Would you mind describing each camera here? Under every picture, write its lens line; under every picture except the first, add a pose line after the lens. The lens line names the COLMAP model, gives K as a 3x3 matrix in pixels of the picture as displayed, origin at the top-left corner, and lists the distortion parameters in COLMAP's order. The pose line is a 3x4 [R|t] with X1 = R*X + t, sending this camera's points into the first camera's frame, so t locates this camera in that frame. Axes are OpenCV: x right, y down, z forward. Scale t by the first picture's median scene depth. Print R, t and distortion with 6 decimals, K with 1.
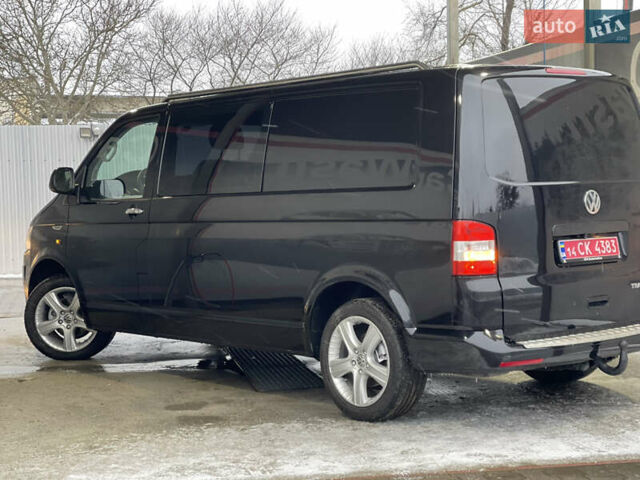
lens RADIAL K [[1176.9, 0, 317.1], [0, 1176.9, 239.1], [0, 0, 1]] dist [0.238426, -0.201231]
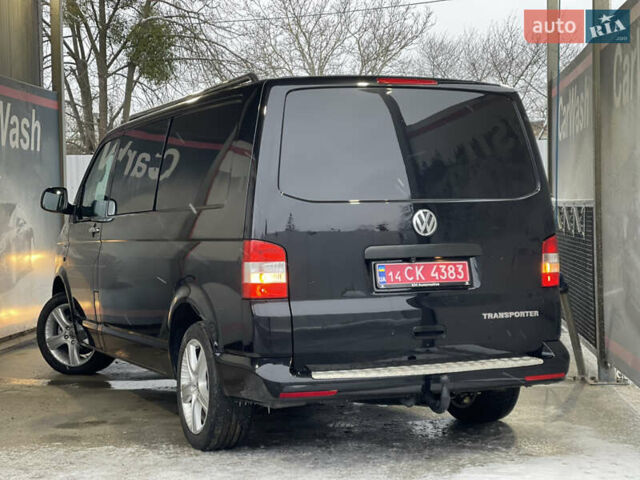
lens RADIAL K [[1176.9, 0, 317.1], [0, 1176.9, 239.1], [0, 0, 1]] dist [0.238426, -0.201231]
pose [[0.956960, 0.012955, -0.289932, 0.407147], [-0.019312, 0.999632, -0.019074, 0.000326], [0.289578, 0.023852, 0.956857, 0.105424]]
